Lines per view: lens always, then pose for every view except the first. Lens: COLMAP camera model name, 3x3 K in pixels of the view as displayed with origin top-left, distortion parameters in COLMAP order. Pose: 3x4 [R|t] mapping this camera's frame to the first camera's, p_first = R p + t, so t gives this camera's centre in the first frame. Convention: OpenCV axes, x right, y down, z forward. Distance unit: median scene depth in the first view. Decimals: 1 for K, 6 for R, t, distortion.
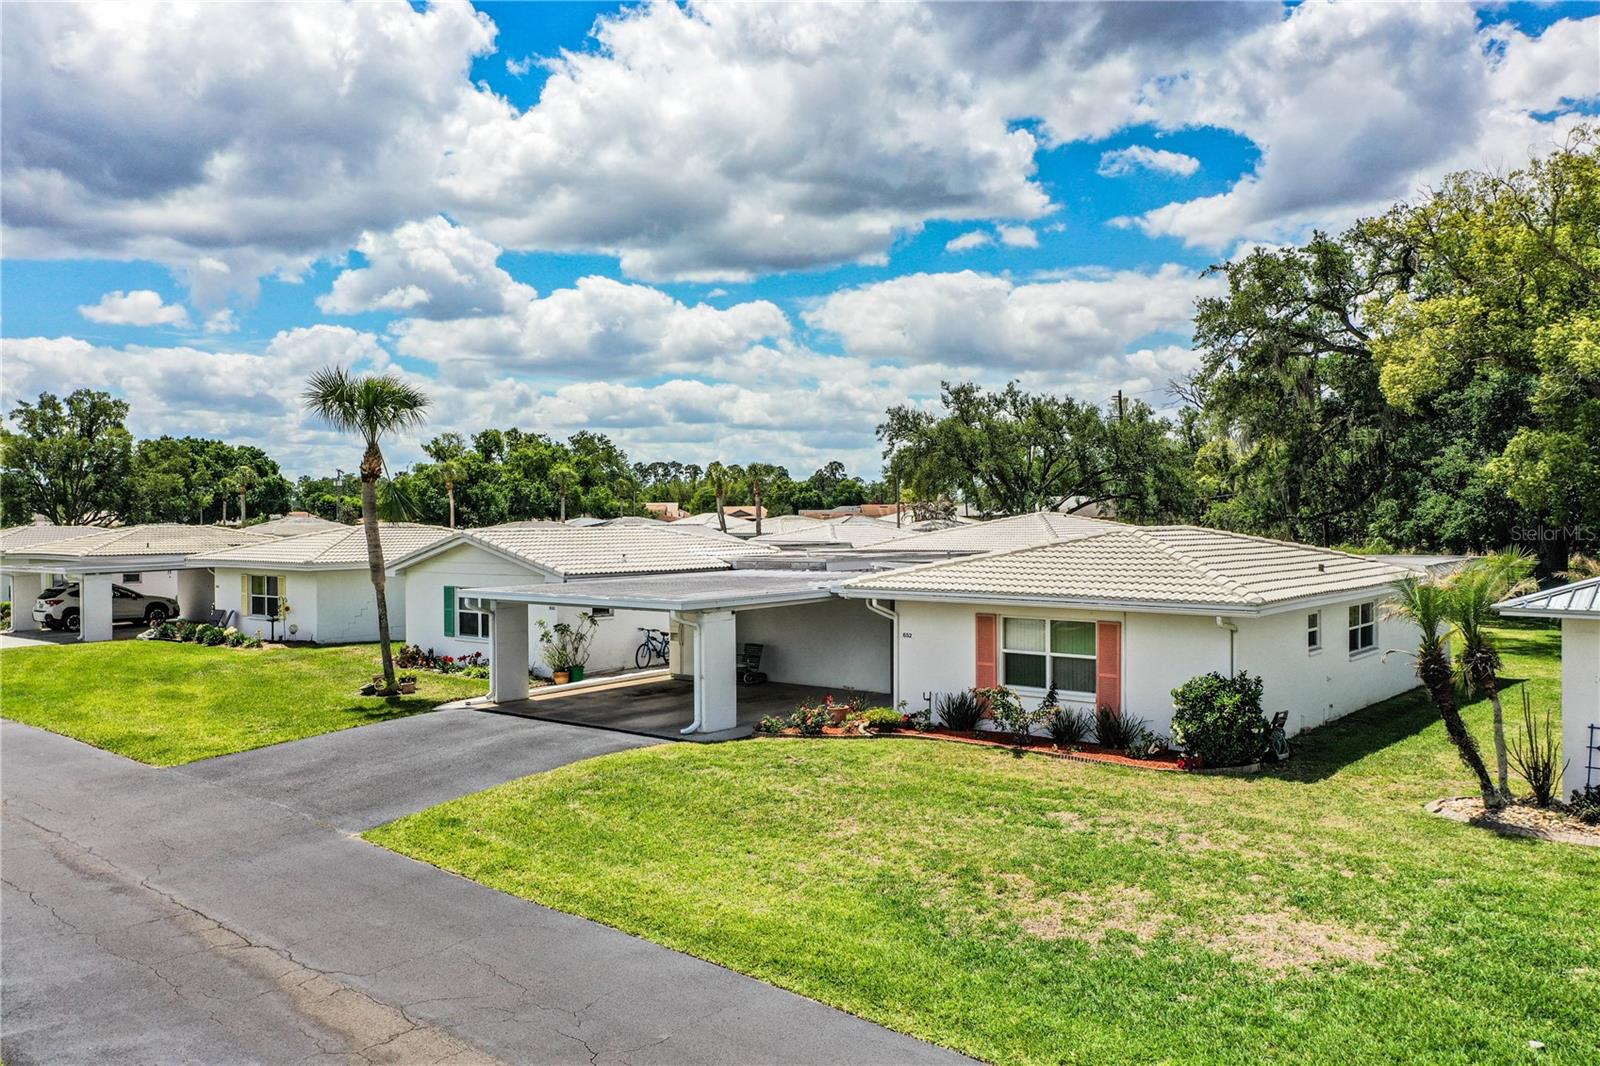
lens RADIAL K [[1258.1, 0, 800.0], [0, 1258.1, 533.0], [0, 0, 1]] dist [0.004066, -0.005325]
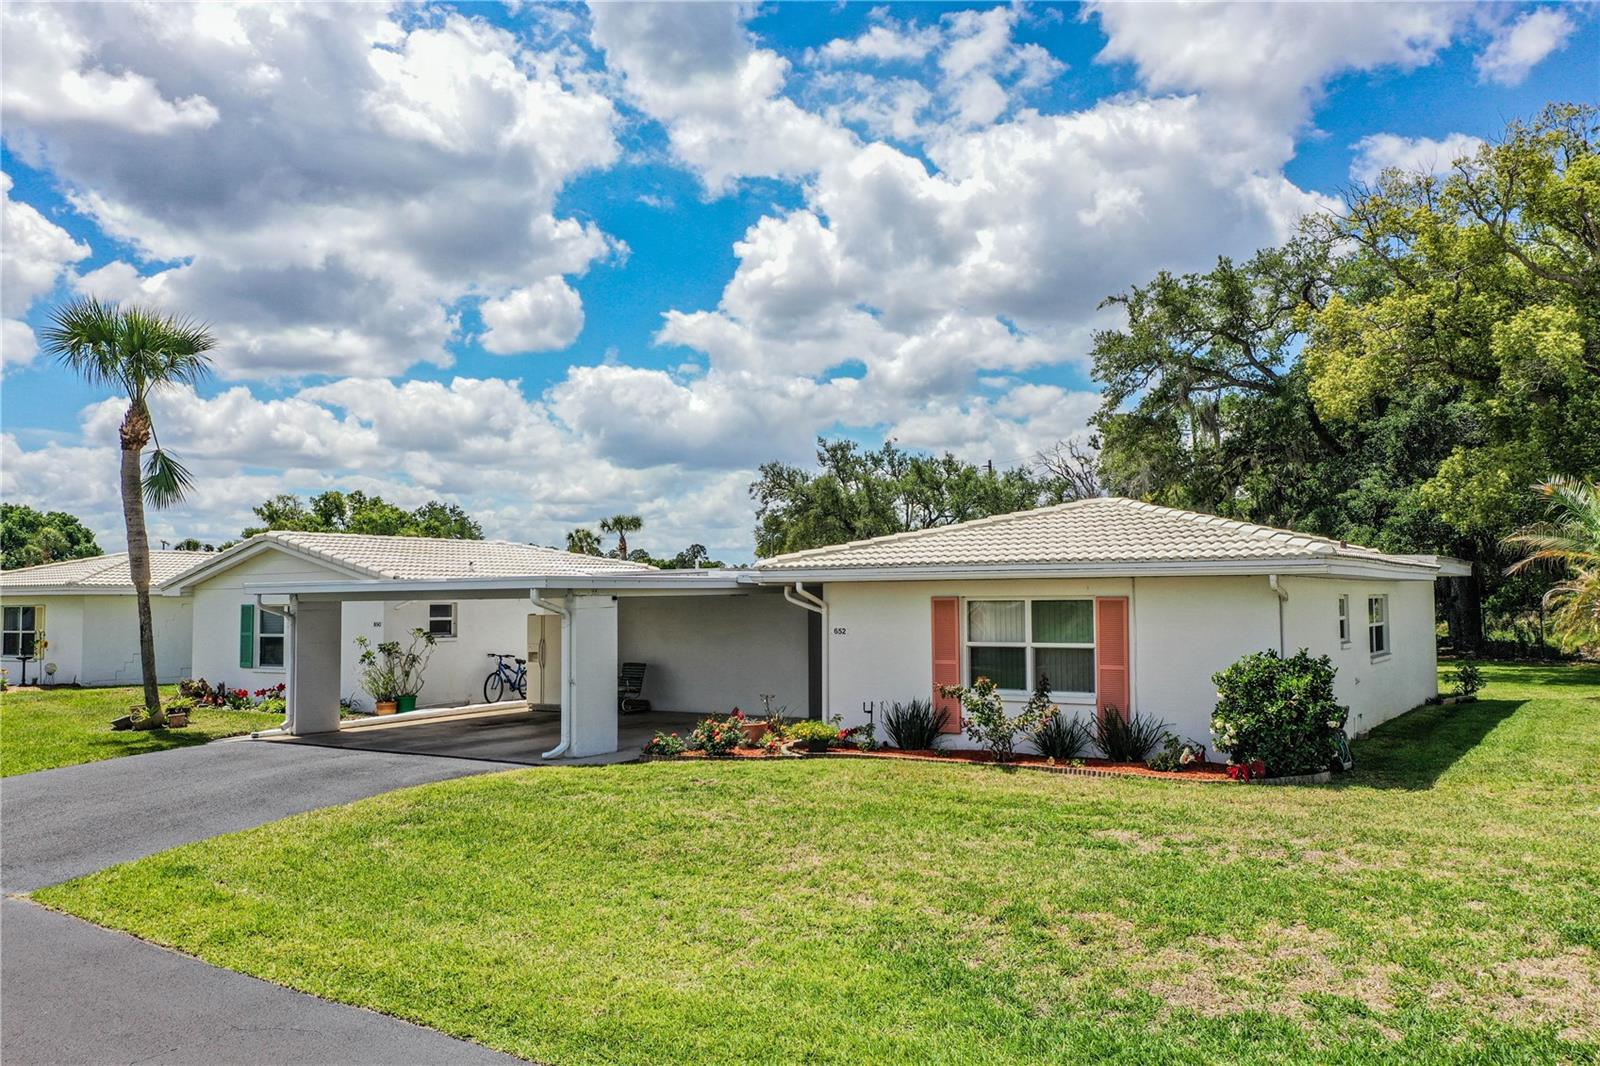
lens RADIAL K [[1255.6, 0, 800.0], [0, 1255.6, 533.0], [0, 0, 1]] dist [0.001737, -0.004294]
pose [[0.993806, 0.004620, 0.111029, -0.026659], [0.003167, 0.997552, -0.069860, 0.078403], [-0.111080, 0.069779, 0.991359, 0.240617]]
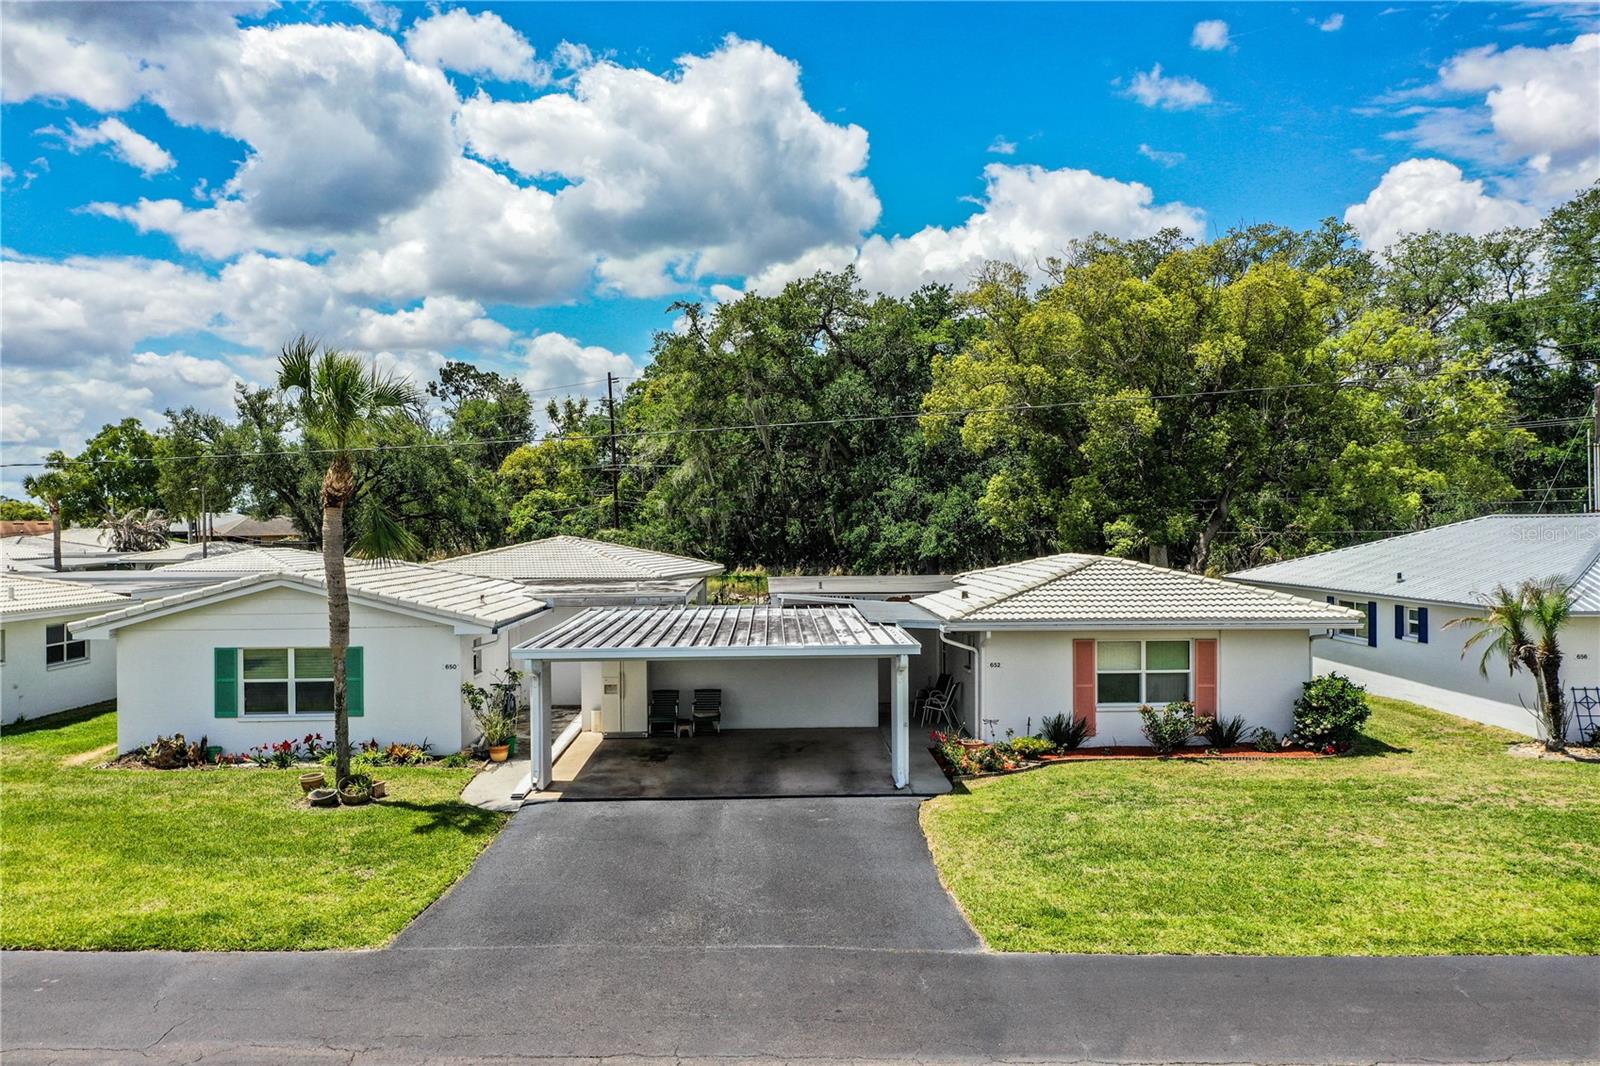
lens RADIAL K [[1258.1, 0, 800.0], [0, 1258.1, 533.0], [0, 0, 1]] dist [0.004066, -0.005325]
pose [[0.745597, -0.003053, 0.666390, -0.752768], [0.010682, 0.999916, -0.007370, -0.021646], [-0.666311, 0.012614, 0.745567, 0.352880]]
